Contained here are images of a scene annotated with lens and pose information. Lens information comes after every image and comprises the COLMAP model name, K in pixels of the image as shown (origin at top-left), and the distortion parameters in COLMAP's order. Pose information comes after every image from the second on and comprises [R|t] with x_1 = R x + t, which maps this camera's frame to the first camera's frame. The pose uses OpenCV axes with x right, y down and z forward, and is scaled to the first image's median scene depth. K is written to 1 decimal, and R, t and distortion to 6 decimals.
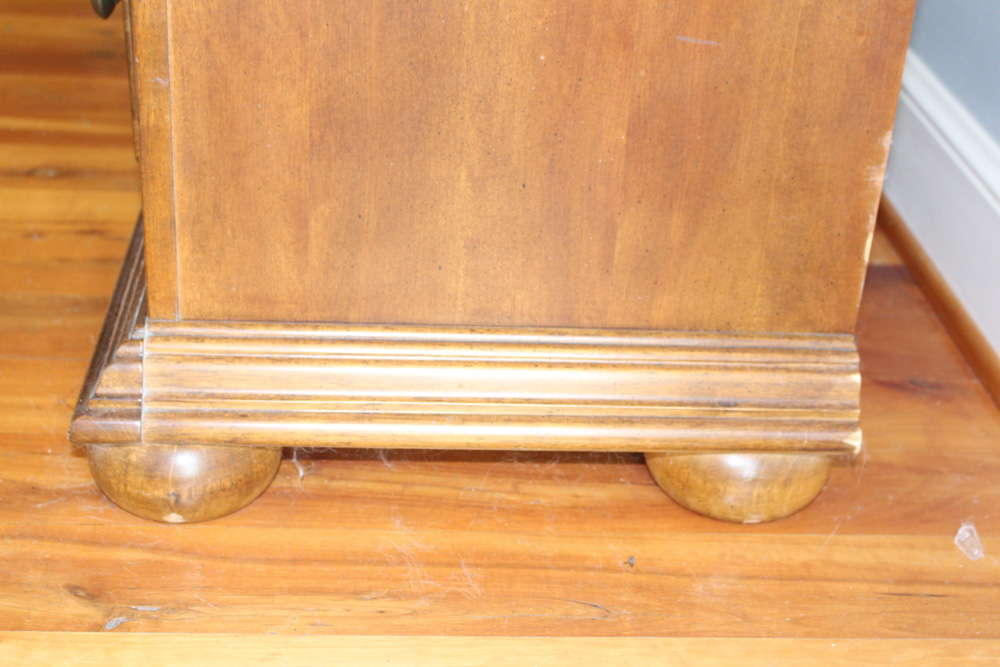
lens RADIAL K [[1553.6, 0, 500.0], [0, 1553.6, 333.5], [0, 0, 1]] dist [-0.050101, 0.124184]
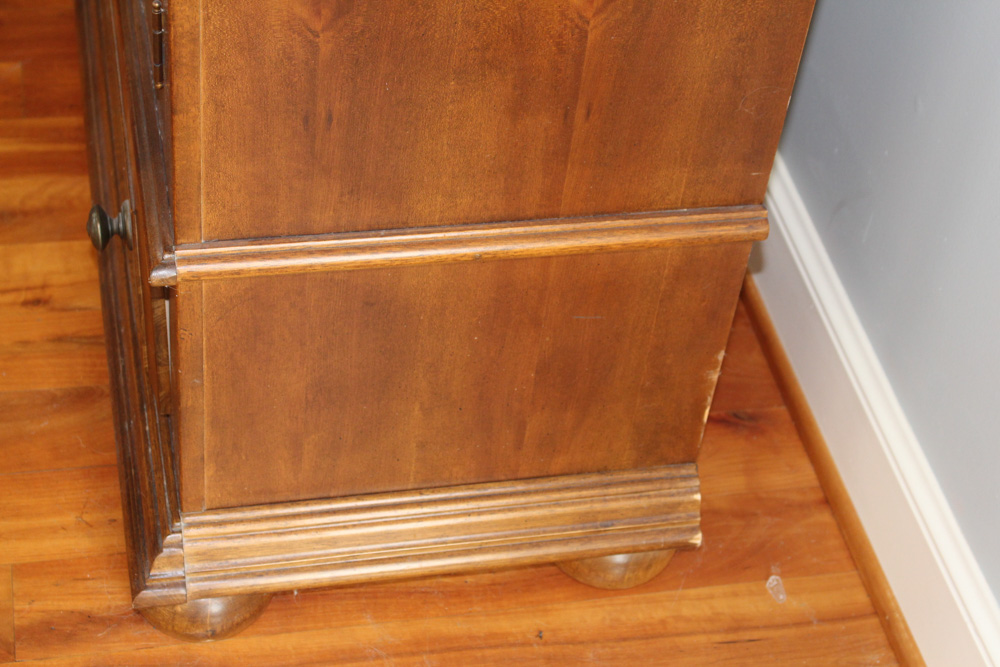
lens RADIAL K [[1893.2, 0, 500.0], [0, 1893.2, 333.5], [0, 0, 1]] dist [0.012666, 0.155608]
pose [[0.988122, -0.073808, 0.134785, -0.162816], [0.031585, 0.955924, 0.291909, -0.617776], [-0.150390, -0.284184, 0.946901, -0.535786]]
